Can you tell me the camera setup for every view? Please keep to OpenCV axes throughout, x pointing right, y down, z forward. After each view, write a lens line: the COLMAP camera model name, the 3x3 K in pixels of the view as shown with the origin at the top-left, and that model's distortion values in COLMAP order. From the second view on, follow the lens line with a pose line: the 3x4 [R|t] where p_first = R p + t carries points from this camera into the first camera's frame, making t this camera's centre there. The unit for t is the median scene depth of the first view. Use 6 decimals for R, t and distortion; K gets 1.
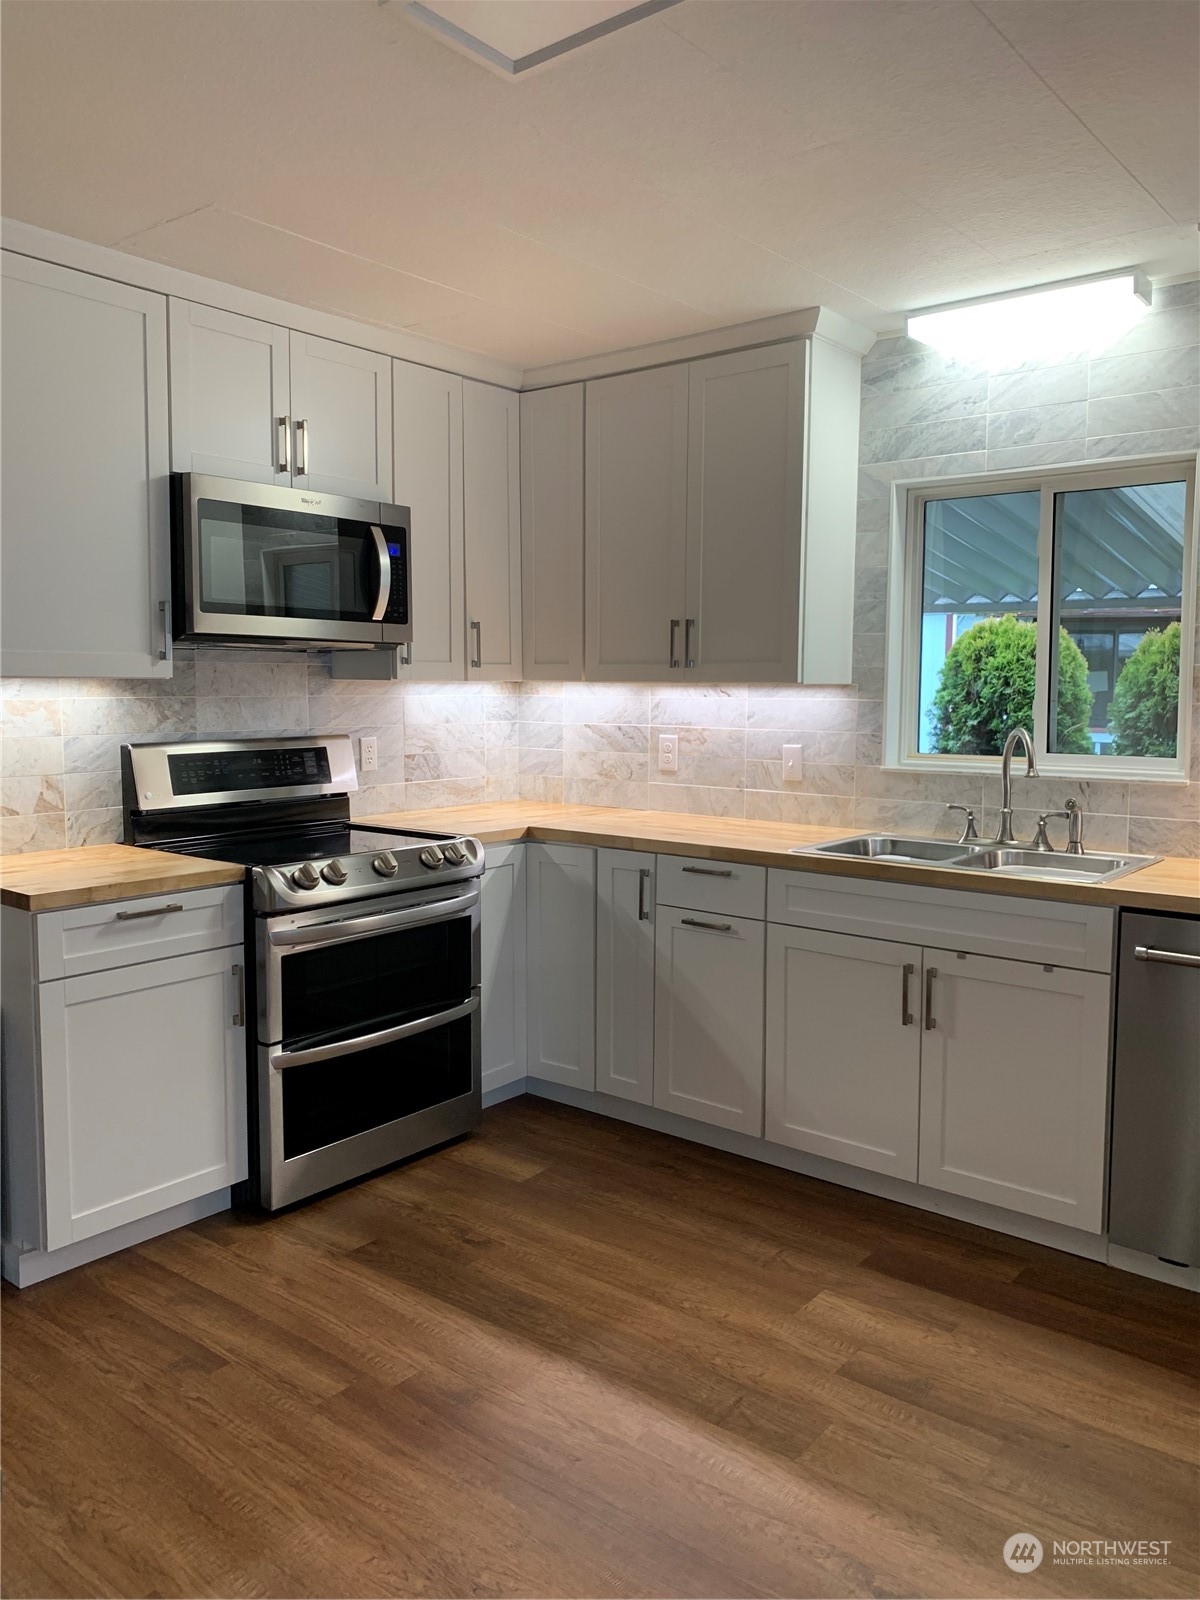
lens RADIAL K [[1214.0, 0, 599.3], [0, 1214.0, 783.6], [0, 0, 1]] dist [0.005955, -0.010290]
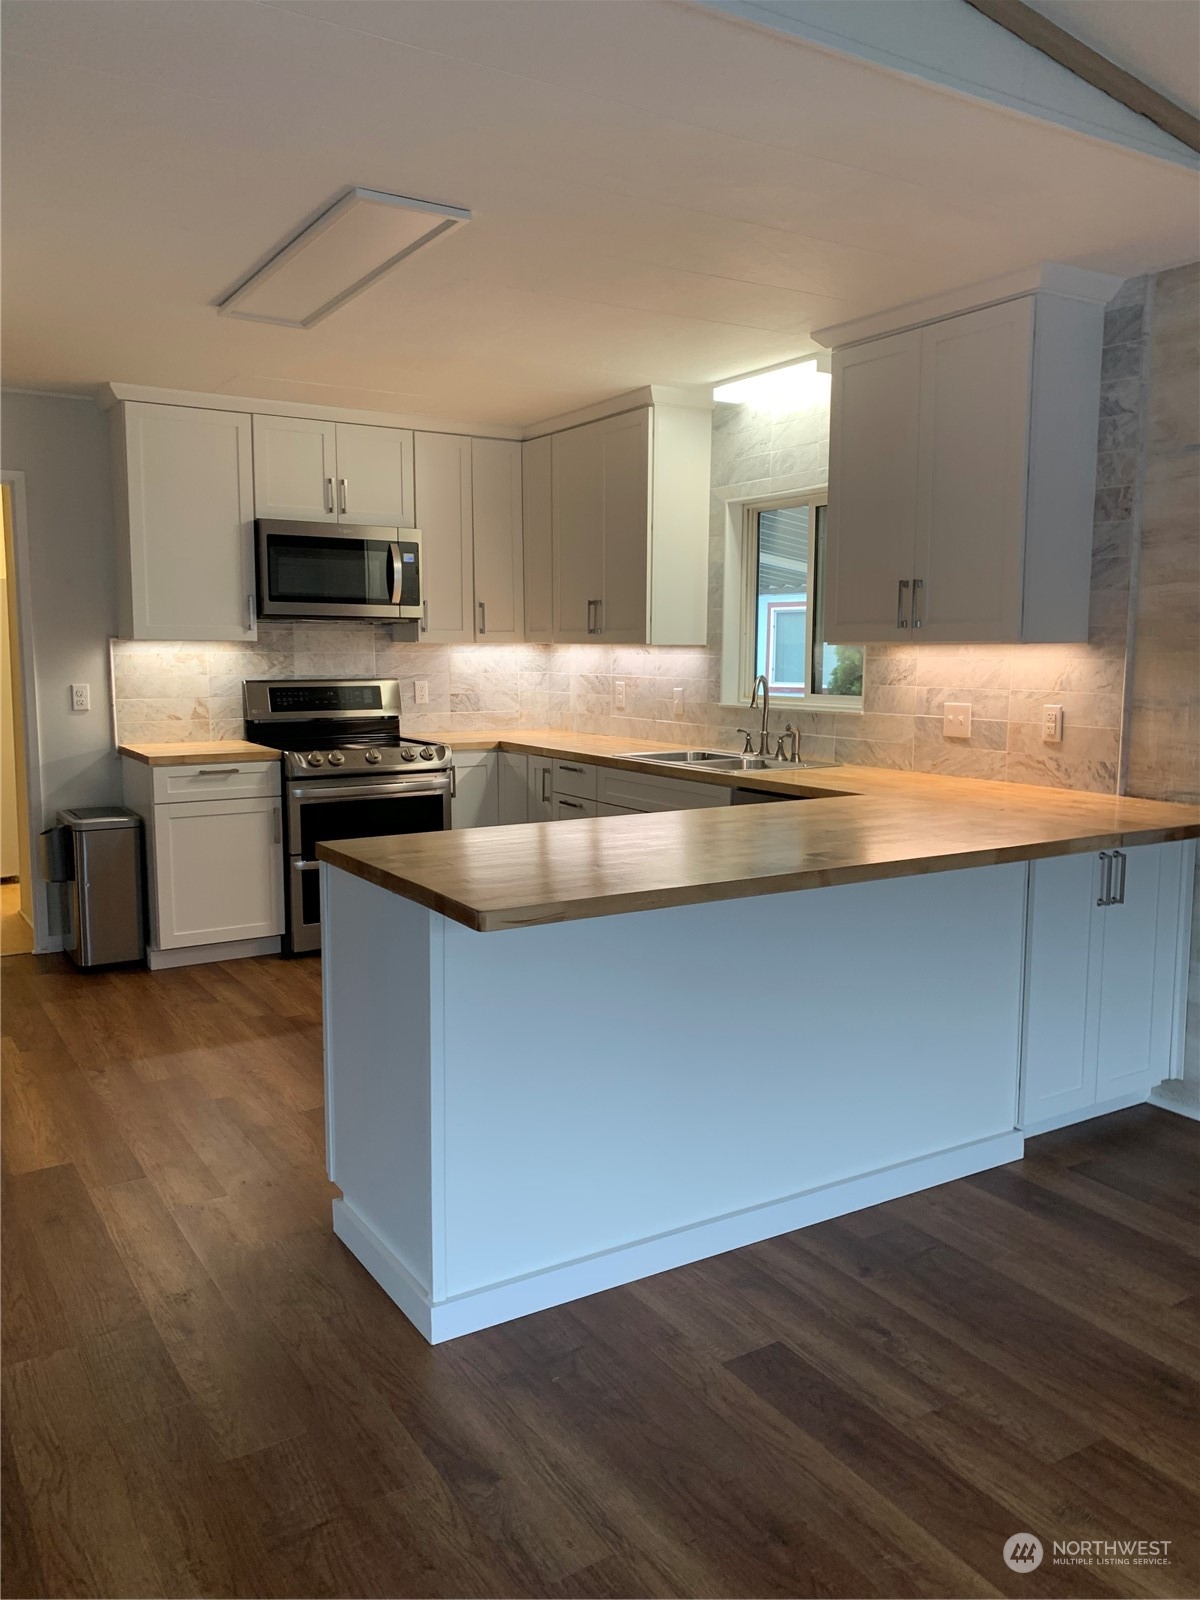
lens RADIAL K [[1214.0, 0, 601.3], [0, 1214.0, 809.1], [0, 0, 1]] dist [0.005955, -0.010290]
pose [[0.944024, 0.043642, -0.326978, 0.595688], [-0.028402, 0.998282, 0.051242, 0.042099], [0.328652, -0.039087, 0.943642, -0.401385]]
